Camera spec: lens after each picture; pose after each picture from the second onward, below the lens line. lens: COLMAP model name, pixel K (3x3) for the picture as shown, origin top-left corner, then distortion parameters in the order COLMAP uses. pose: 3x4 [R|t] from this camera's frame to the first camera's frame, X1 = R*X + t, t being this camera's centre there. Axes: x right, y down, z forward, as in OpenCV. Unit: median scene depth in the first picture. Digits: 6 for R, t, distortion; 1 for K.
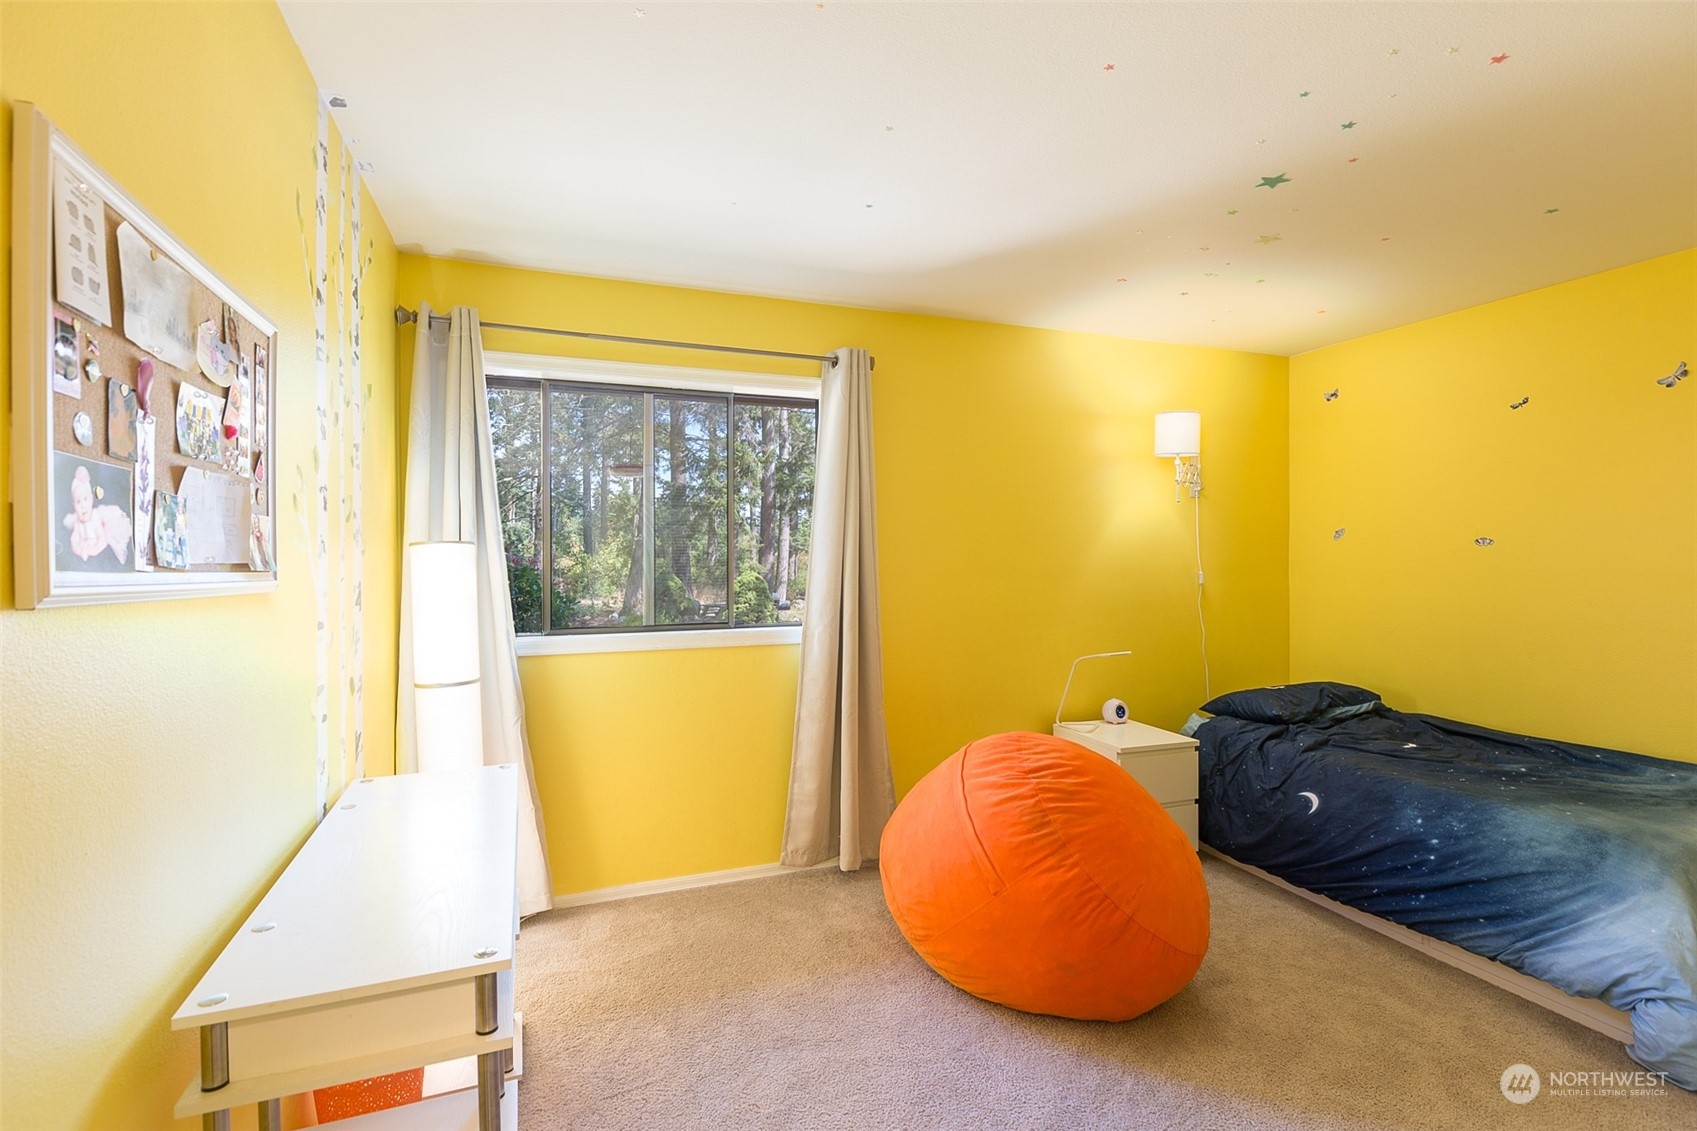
lens RADIAL K [[797.0, 0, 860.4], [0, 797.0, 555.4], [0, 0, 1]] dist [0.002759, -0.012000]
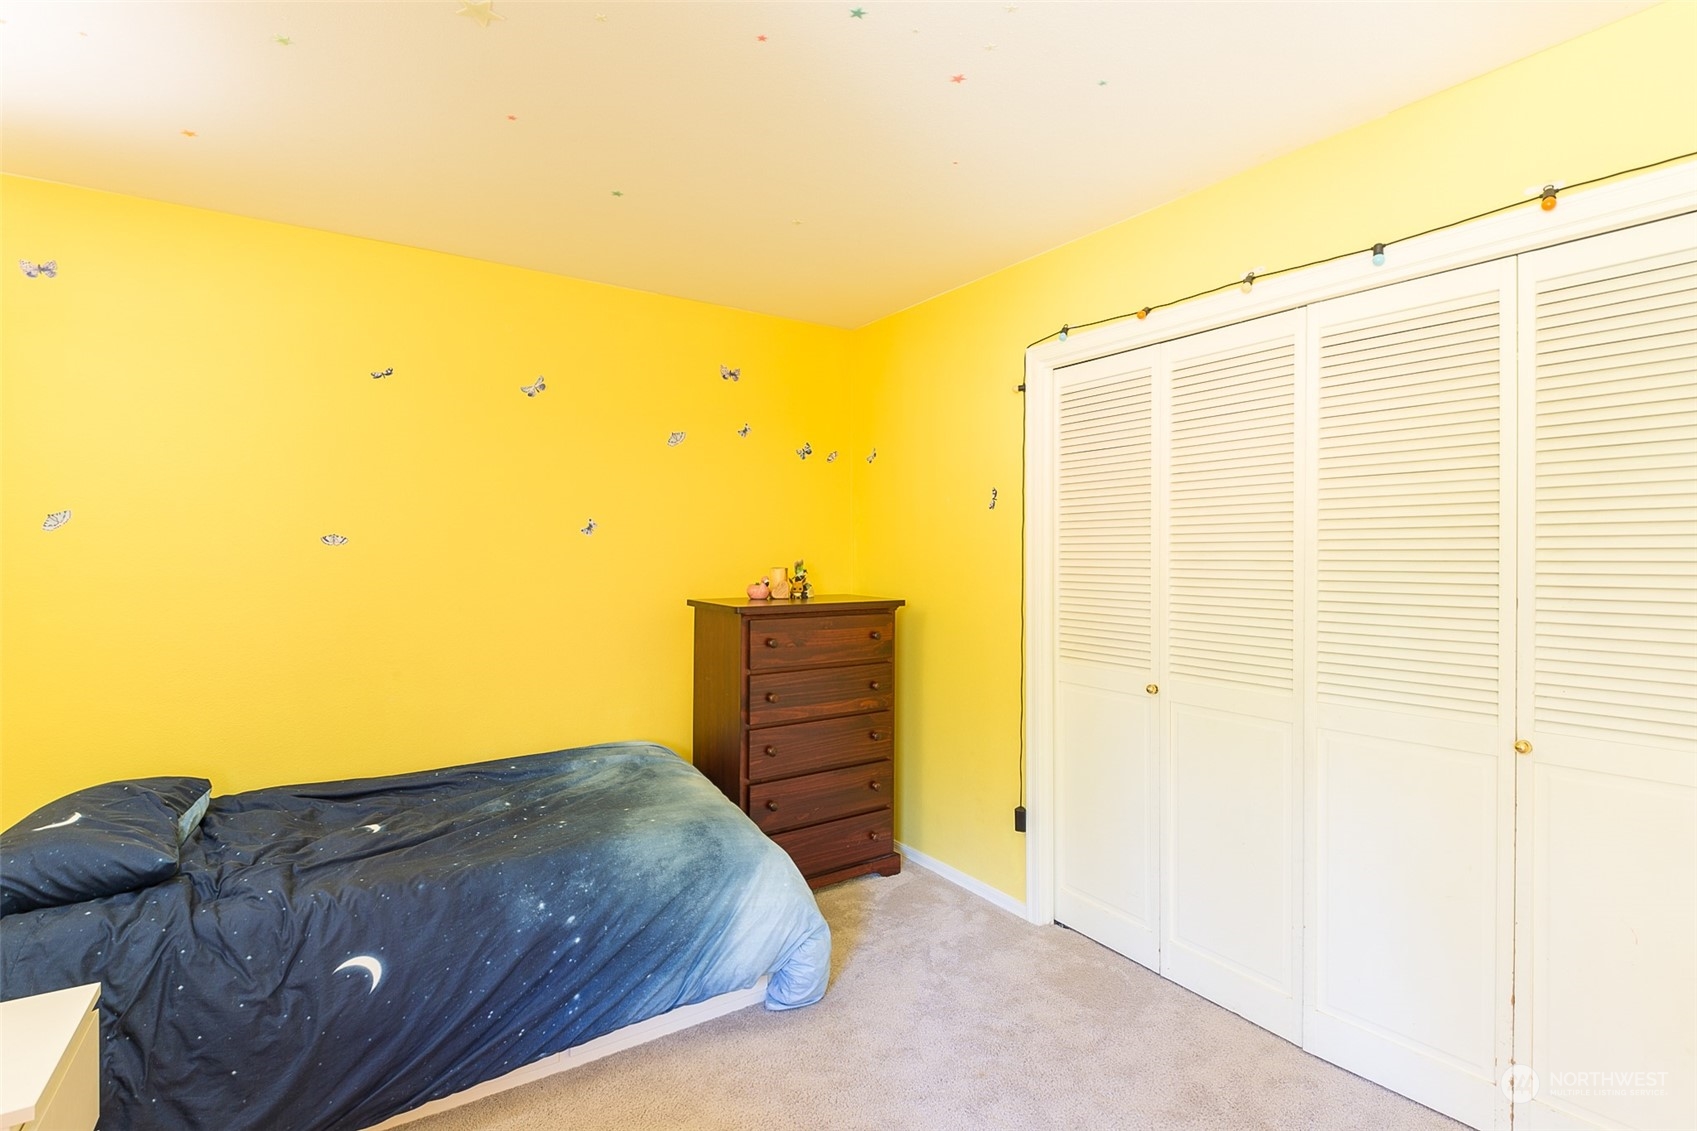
lens RADIAL K [[797.0, 0, 860.4], [0, 797.0, 555.4], [0, 0, 1]] dist [0.002759, -0.012000]
pose [[-0.233061, 0.007964, 0.972429, -0.113625], [0.003667, 0.999967, -0.007311, 0.007183], [-0.972455, 0.001862, -0.233083, 0.915743]]
